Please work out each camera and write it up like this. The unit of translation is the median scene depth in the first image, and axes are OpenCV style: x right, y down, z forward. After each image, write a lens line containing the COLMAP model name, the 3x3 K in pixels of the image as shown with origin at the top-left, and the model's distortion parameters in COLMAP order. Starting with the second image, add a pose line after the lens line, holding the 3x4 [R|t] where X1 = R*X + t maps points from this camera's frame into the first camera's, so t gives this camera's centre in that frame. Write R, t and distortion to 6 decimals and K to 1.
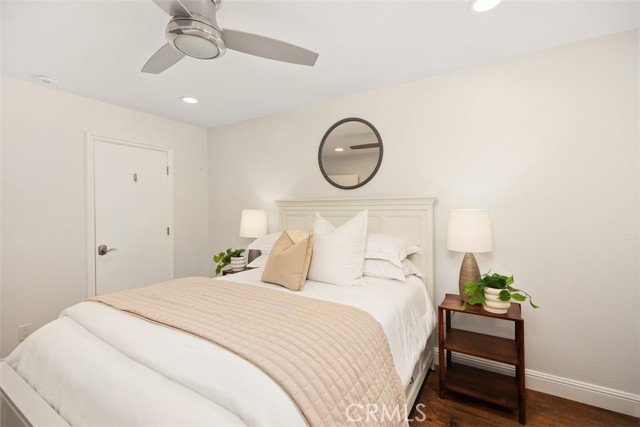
lens RADIAL K [[286.6, 0, 320.3], [0, 286.6, 209.5], [0, 0, 1]] dist [0.000882, 0.000619]
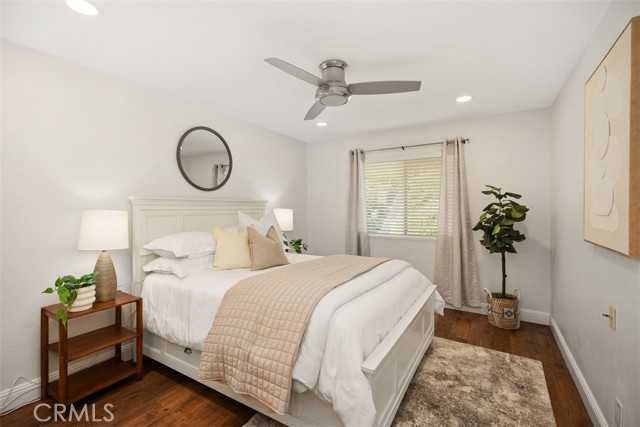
lens RADIAL K [[286.6, 0, 320.3], [0, 286.6, 209.5], [0, 0, 1]] dist [0.000882, 0.000619]
pose [[-0.010087, -0.011441, 0.999884, -1.013964], [-0.006713, 0.999913, 0.011374, -0.010979], [-0.999927, -0.006598, -0.010163, 0.553443]]
